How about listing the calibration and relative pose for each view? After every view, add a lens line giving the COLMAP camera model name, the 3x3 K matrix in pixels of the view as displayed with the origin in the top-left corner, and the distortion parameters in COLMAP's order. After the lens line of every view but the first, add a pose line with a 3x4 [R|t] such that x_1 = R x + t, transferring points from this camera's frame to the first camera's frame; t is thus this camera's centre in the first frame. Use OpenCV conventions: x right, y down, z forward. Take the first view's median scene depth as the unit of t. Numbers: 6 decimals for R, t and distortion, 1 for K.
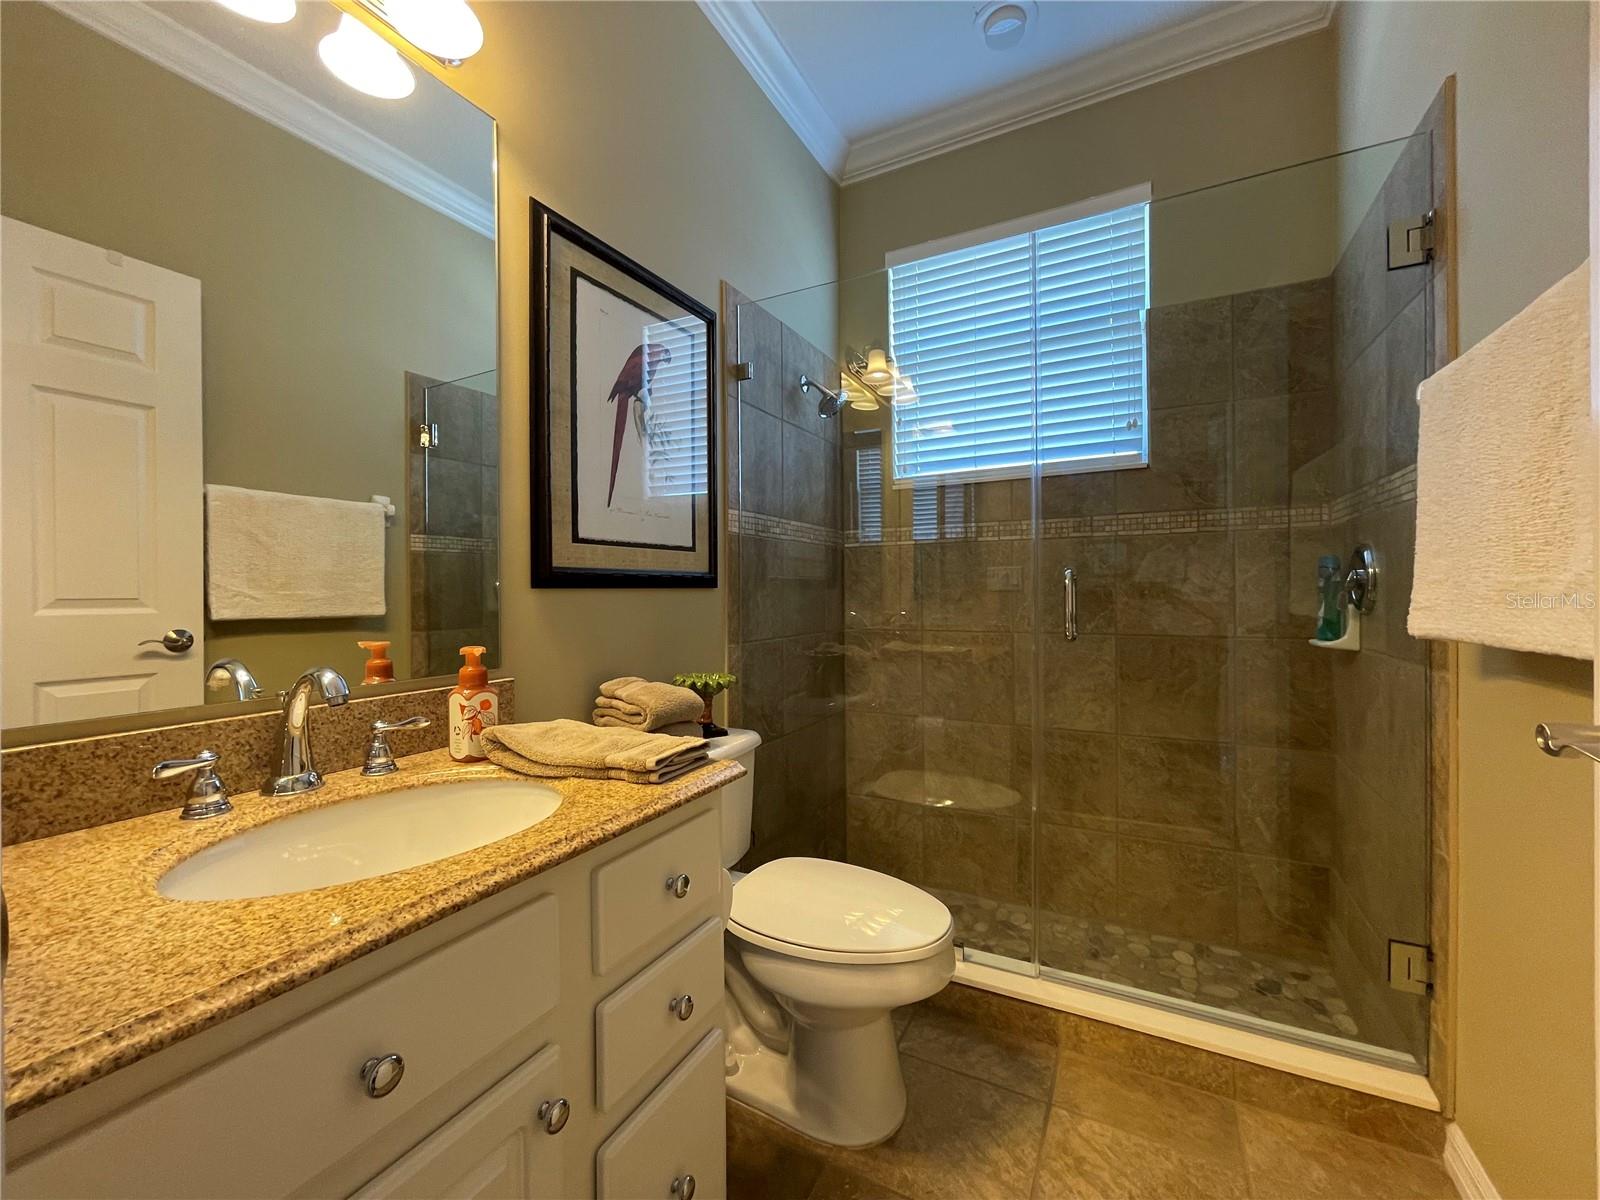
lens RADIAL K [[647.6, 0, 795.3], [0, 647.6, 595.8], [0, 0, 1]] dist [-0.011978, 0.004656]
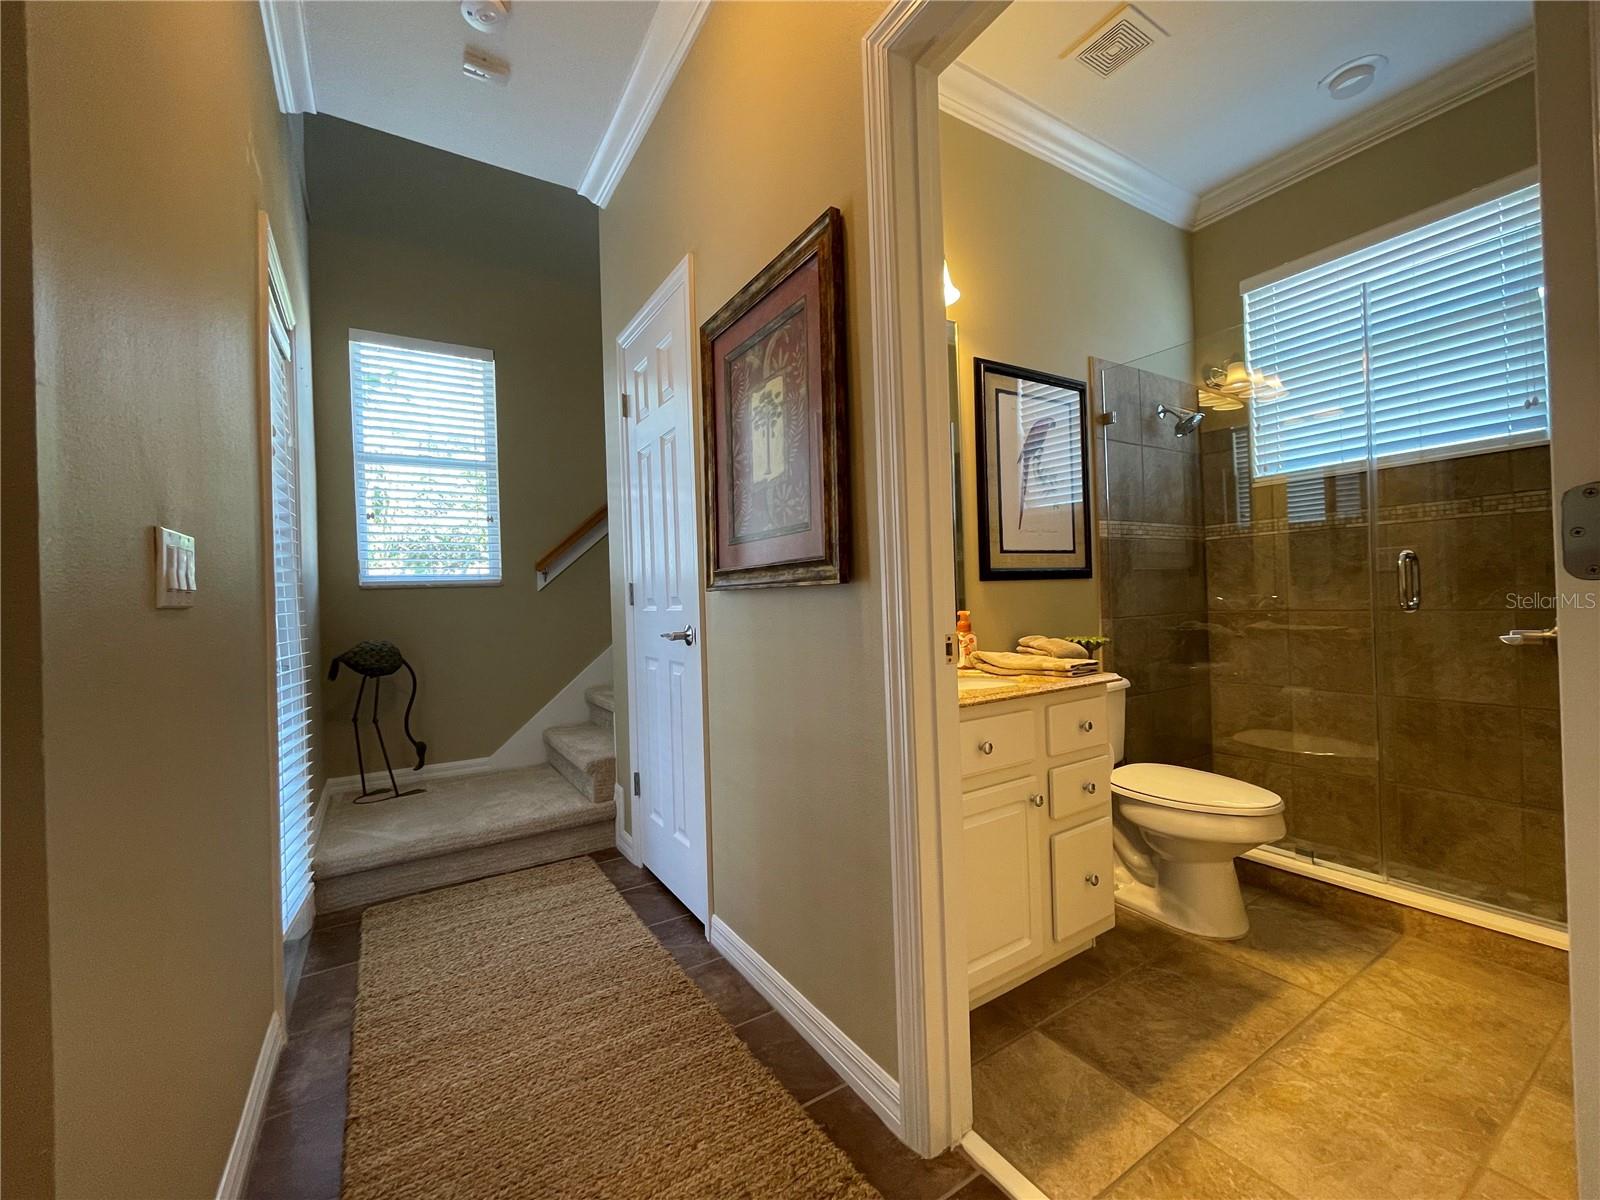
lens RADIAL K [[647.6, 0, 795.3], [0, 647.6, 595.8], [0, 0, 1]] dist [-0.011978, 0.004656]
pose [[0.865646, -0.022947, -0.500130, 0.019349], [0.024036, 0.999702, -0.004266, 0.014943], [0.500079, -0.008328, 0.865940, -0.478852]]
